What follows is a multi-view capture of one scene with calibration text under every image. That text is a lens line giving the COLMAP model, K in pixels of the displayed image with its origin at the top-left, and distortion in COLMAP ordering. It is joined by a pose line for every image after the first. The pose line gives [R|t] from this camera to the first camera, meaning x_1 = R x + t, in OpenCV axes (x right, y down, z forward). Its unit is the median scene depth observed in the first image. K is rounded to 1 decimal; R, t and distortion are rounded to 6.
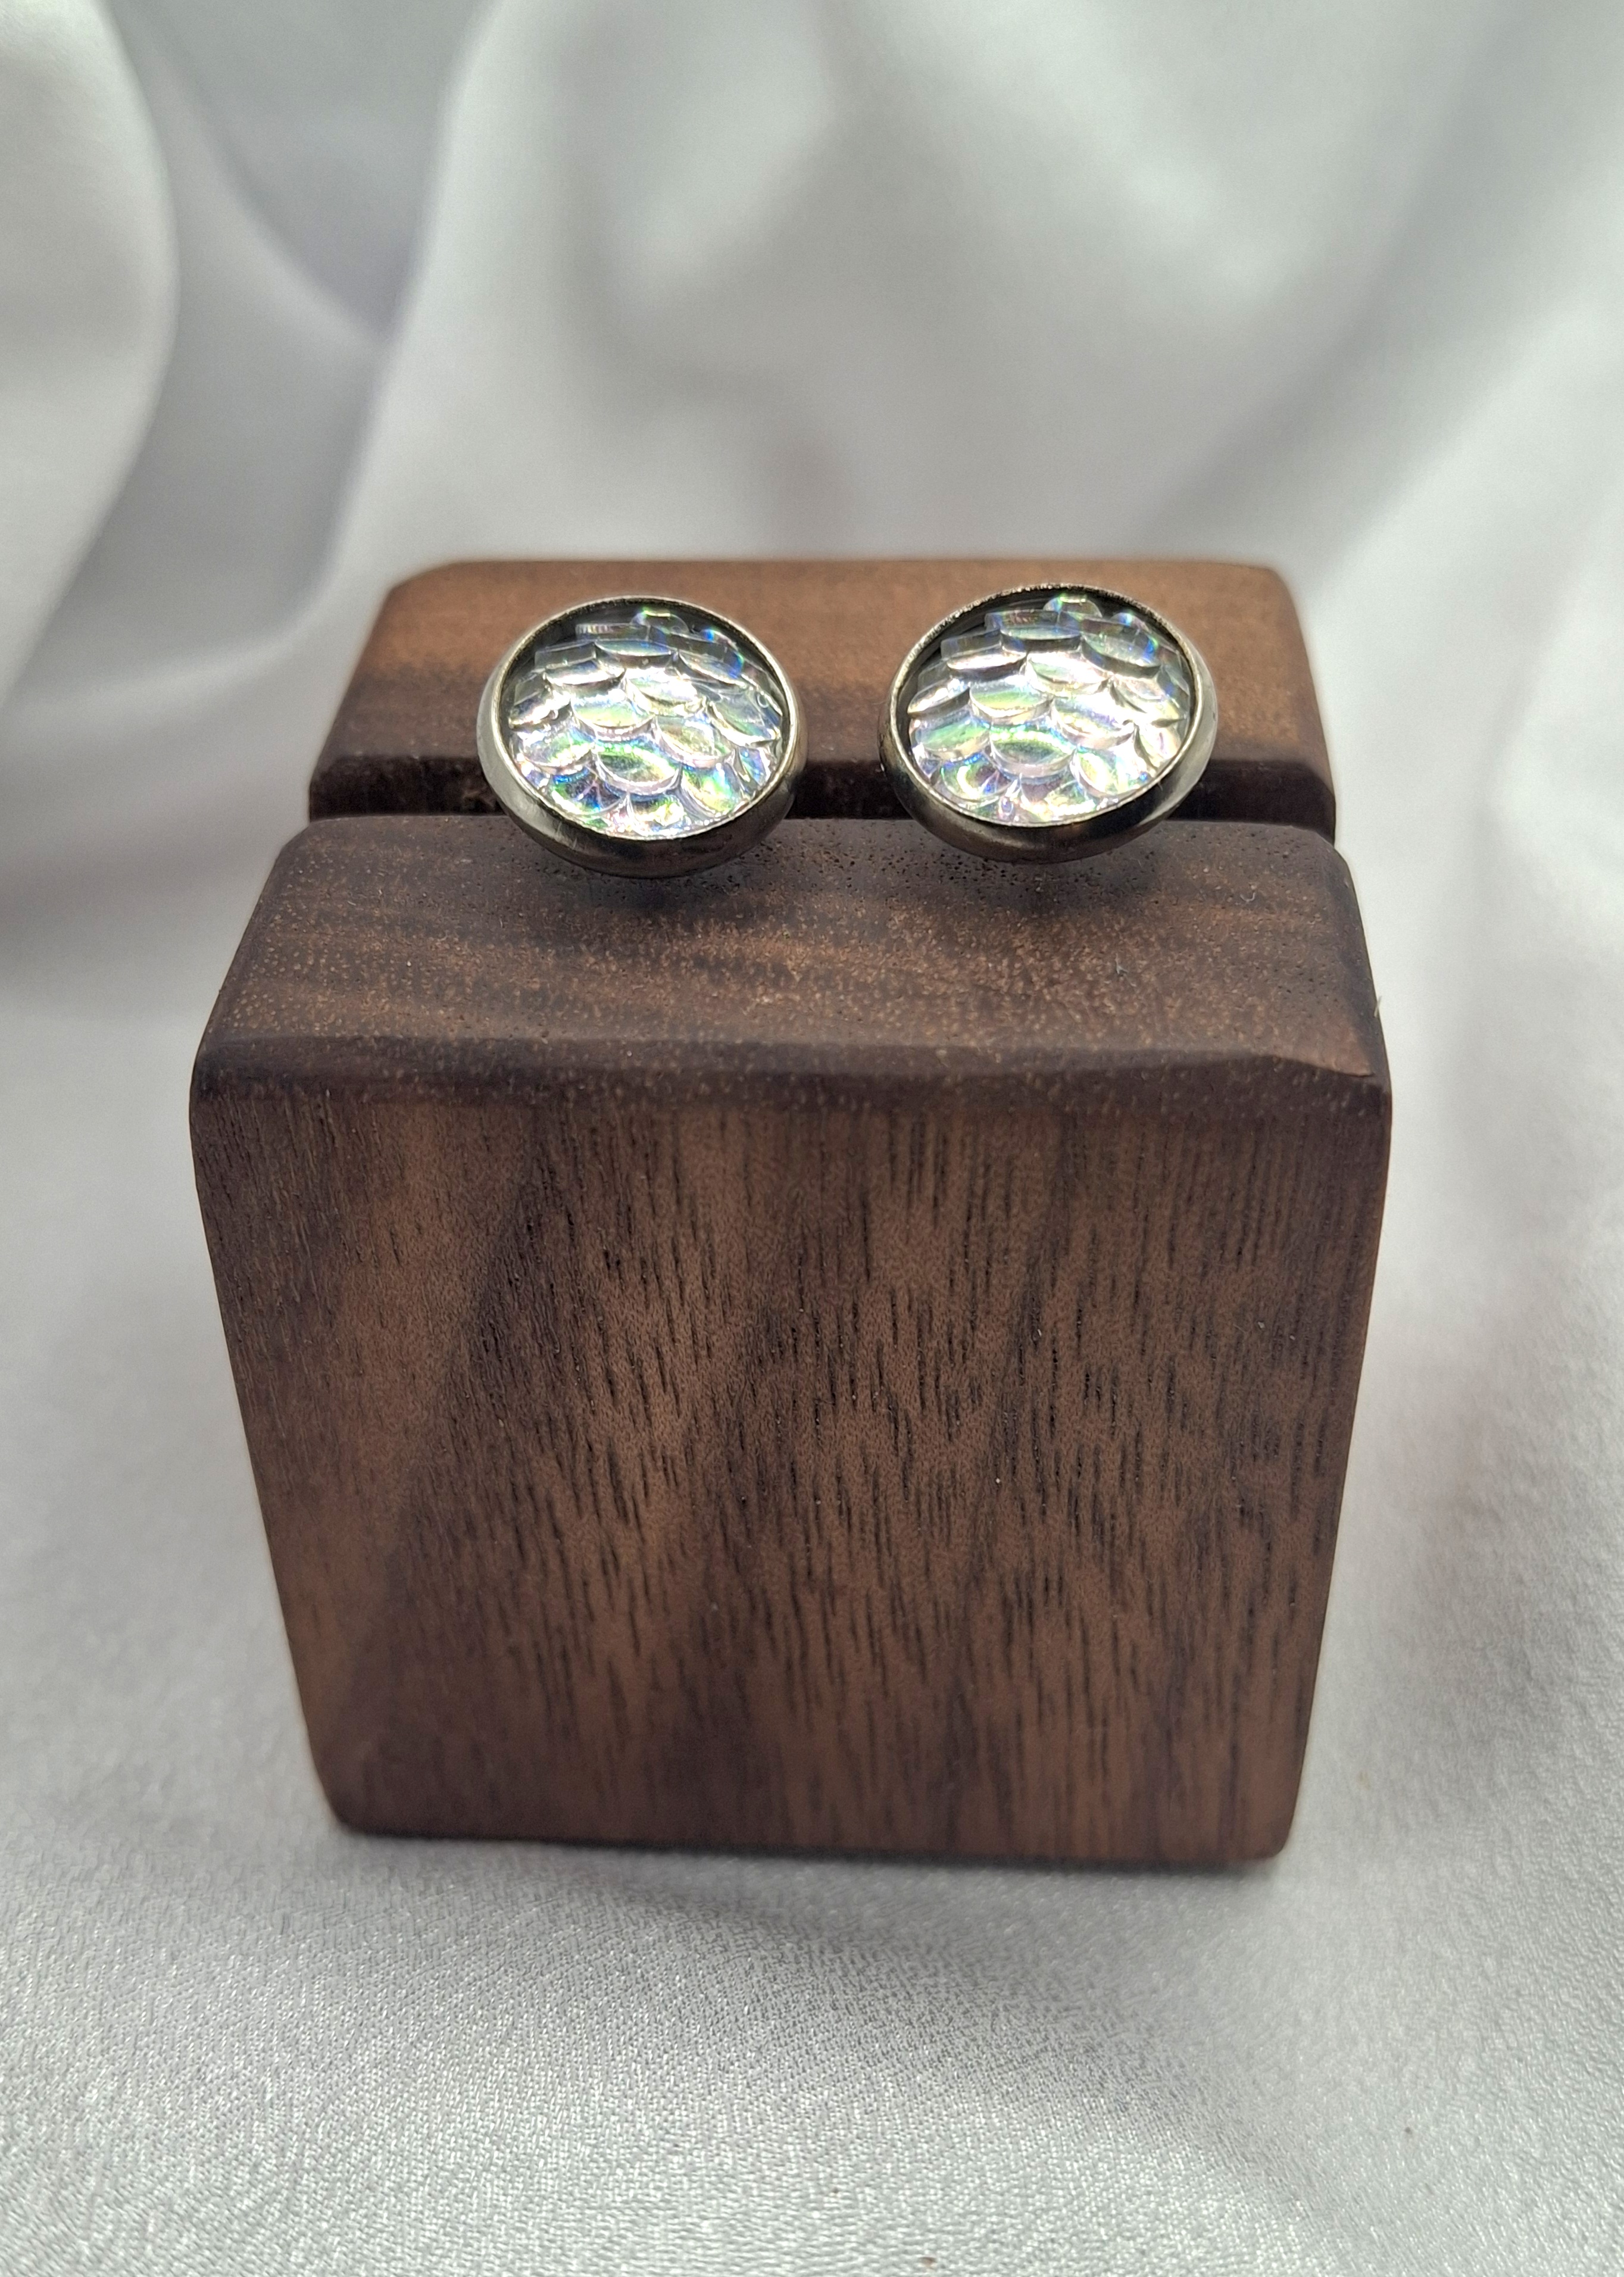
lens RADIAL K [[2875.9, 0, 773.6], [0, 2875.9, 1228.5], [0, 0, 1]] dist [0.314766, 0.000000]
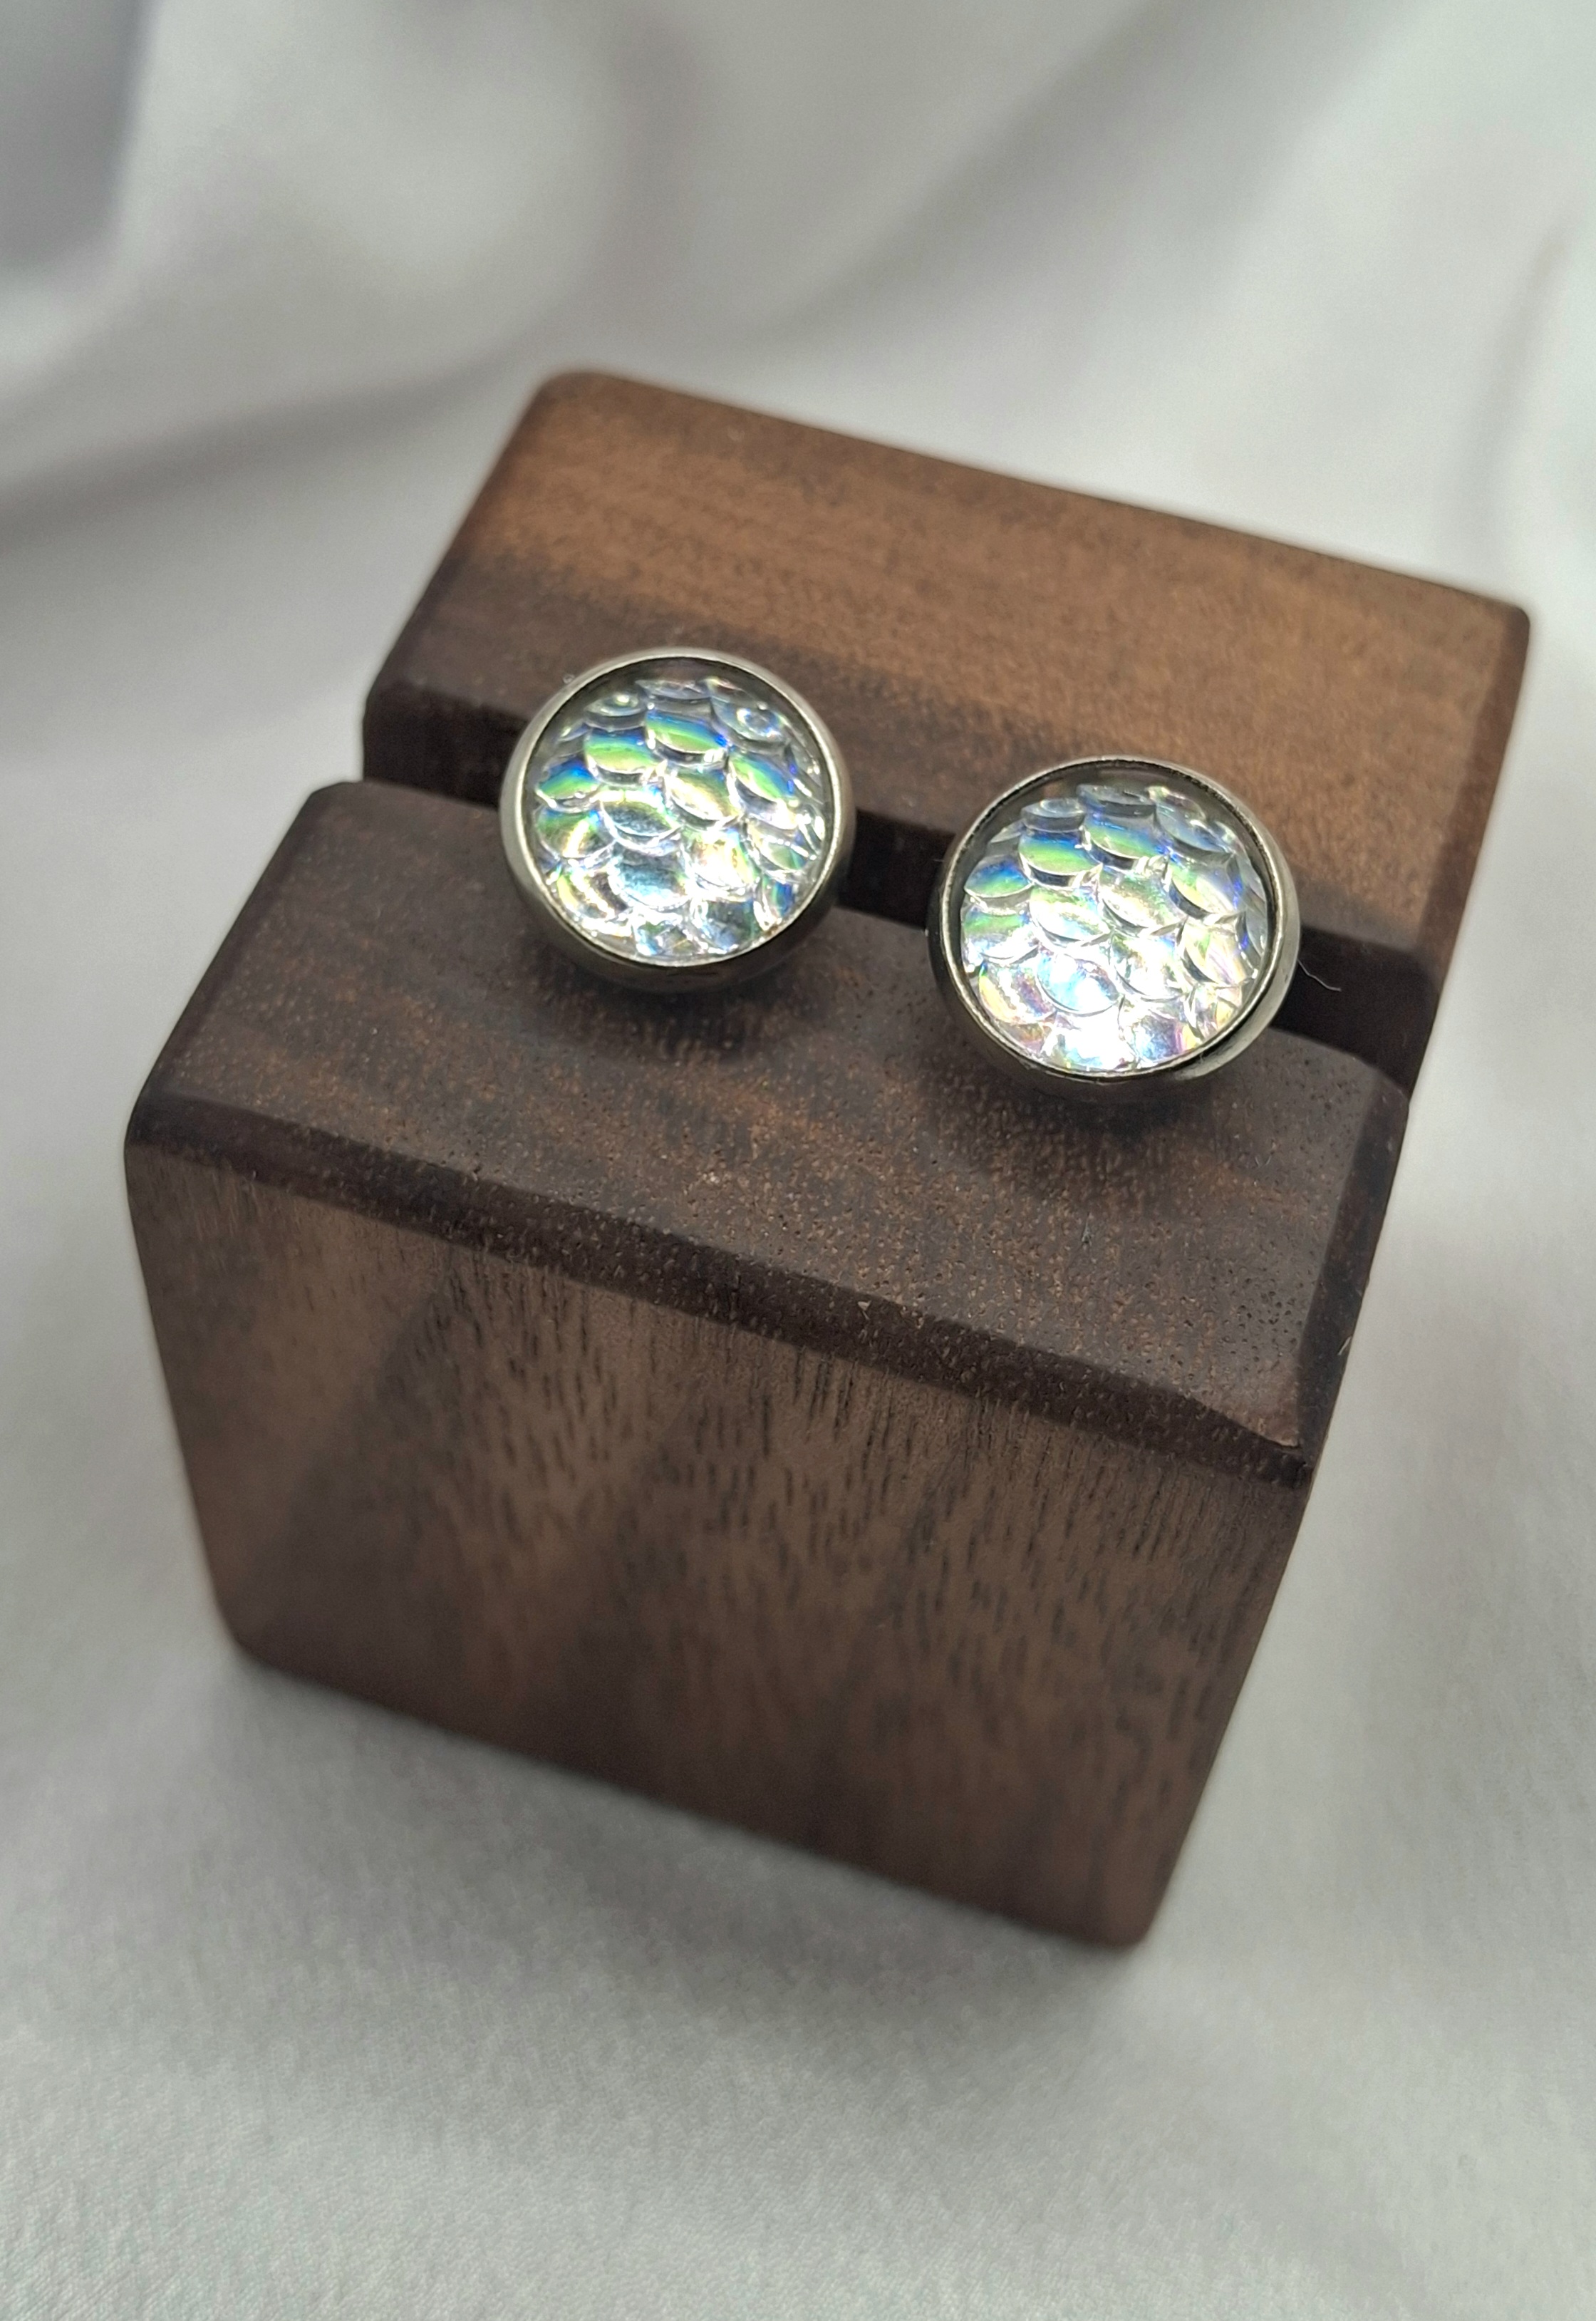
lens RADIAL K [[3463.2, 0, 698.5], [0, 3463.2, 1121.2], [0, 0, 1]] dist [0.262548, 0.000000]
pose [[0.963306, 0.243945, -0.111945, 0.113296], [-0.203092, 0.935163, 0.290214, -0.417610], [0.175483, -0.256830, 0.950392, -0.080470]]
